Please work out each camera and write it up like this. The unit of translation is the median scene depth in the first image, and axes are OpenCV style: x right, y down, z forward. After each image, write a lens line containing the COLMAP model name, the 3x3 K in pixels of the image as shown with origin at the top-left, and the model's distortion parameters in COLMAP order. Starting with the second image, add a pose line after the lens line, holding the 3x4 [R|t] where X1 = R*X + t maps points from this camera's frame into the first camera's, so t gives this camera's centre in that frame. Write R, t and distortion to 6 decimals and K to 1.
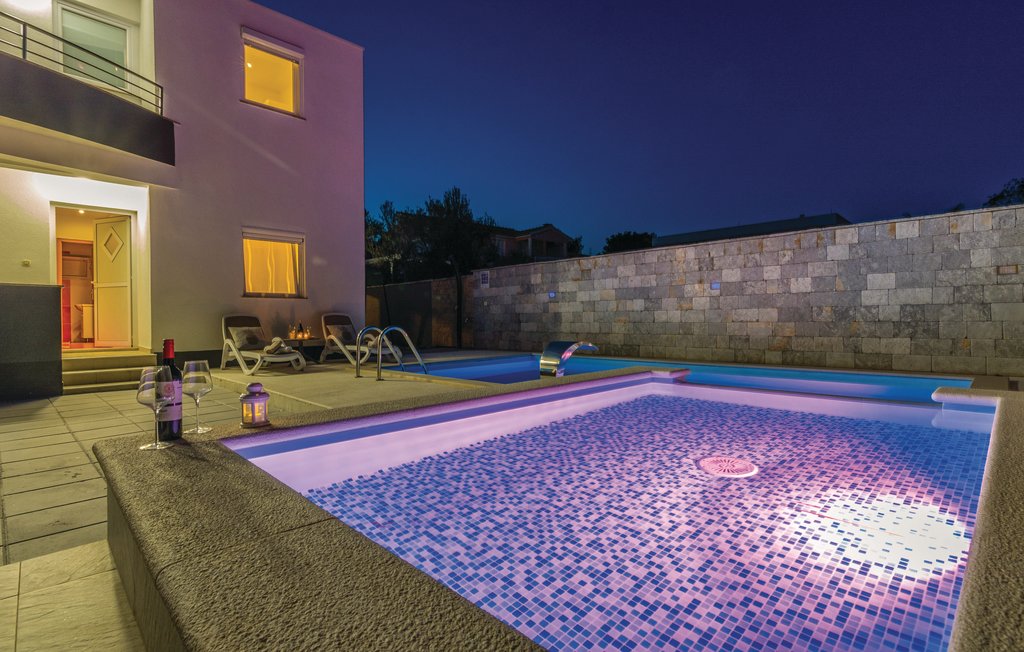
lens RADIAL K [[482.3, 0, 512.0], [0, 482.3, 326.0], [0, 0, 1]] dist [0.001162, 0.000098]
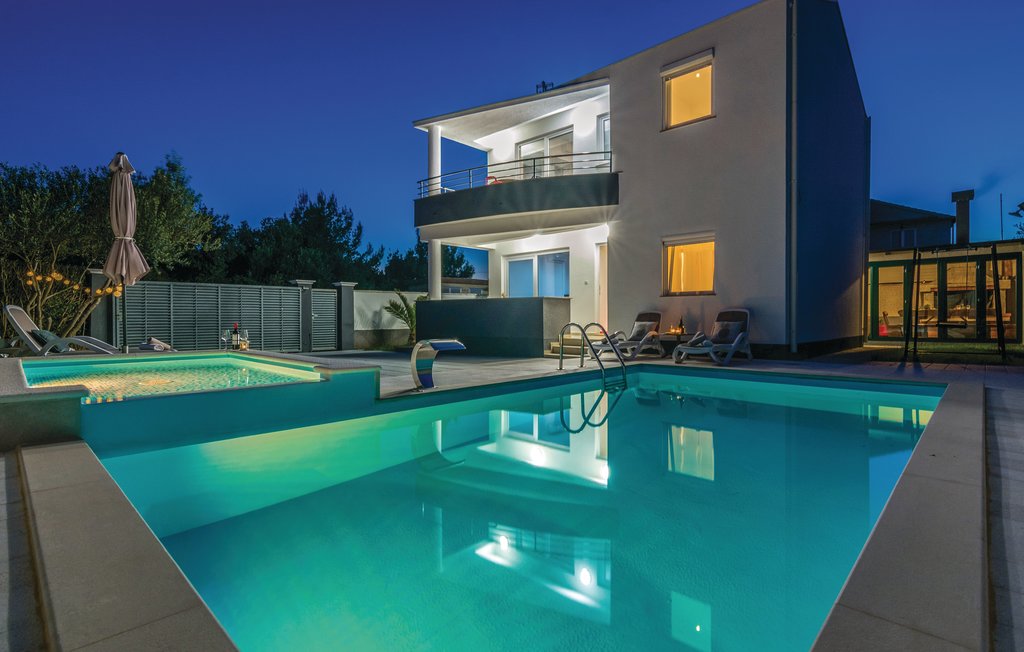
lens RADIAL K [[482.3, 0, 512.0], [0, 482.3, 326.0], [0, 0, 1]] dist [0.001162, 0.000098]
pose [[0.014768, 0.033077, -0.999344, 0.599067], [-0.009067, 0.999416, 0.032946, -0.022978], [0.999850, 0.008574, 0.015059, 0.581337]]
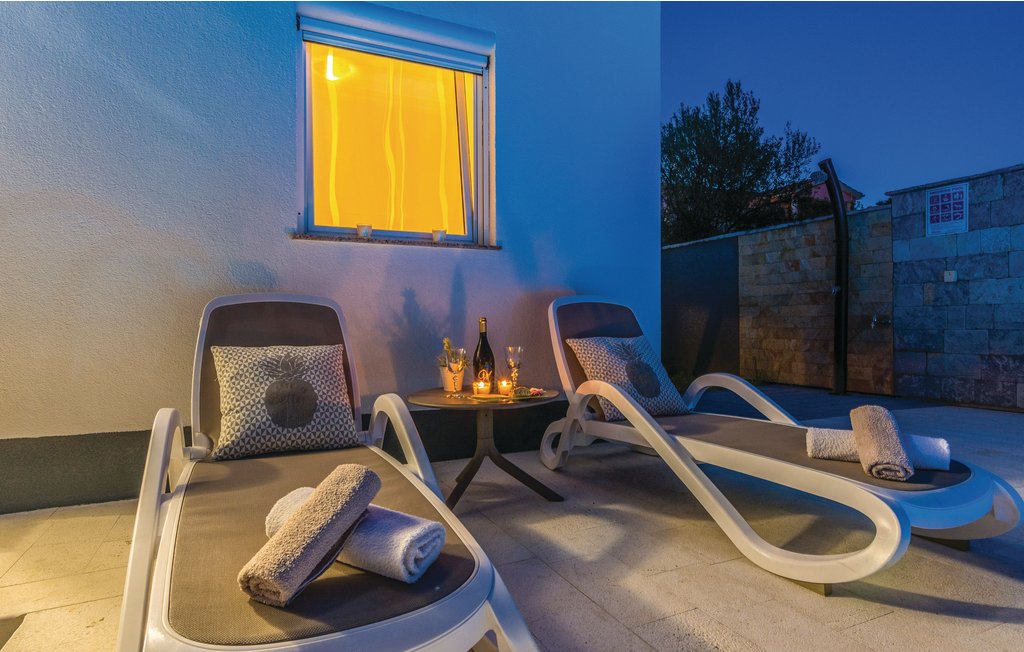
lens RADIAL K [[568.0, 0, 512.0], [0, 568.0, 326.0], [0, 0, 1]] dist [0.000095, -0.000023]
pose [[0.943454, 0.010930, -0.331322, -0.307155], [-0.011315, 0.999936, 0.000768, -0.008447], [0.331309, 0.003024, 0.943517, 0.683389]]
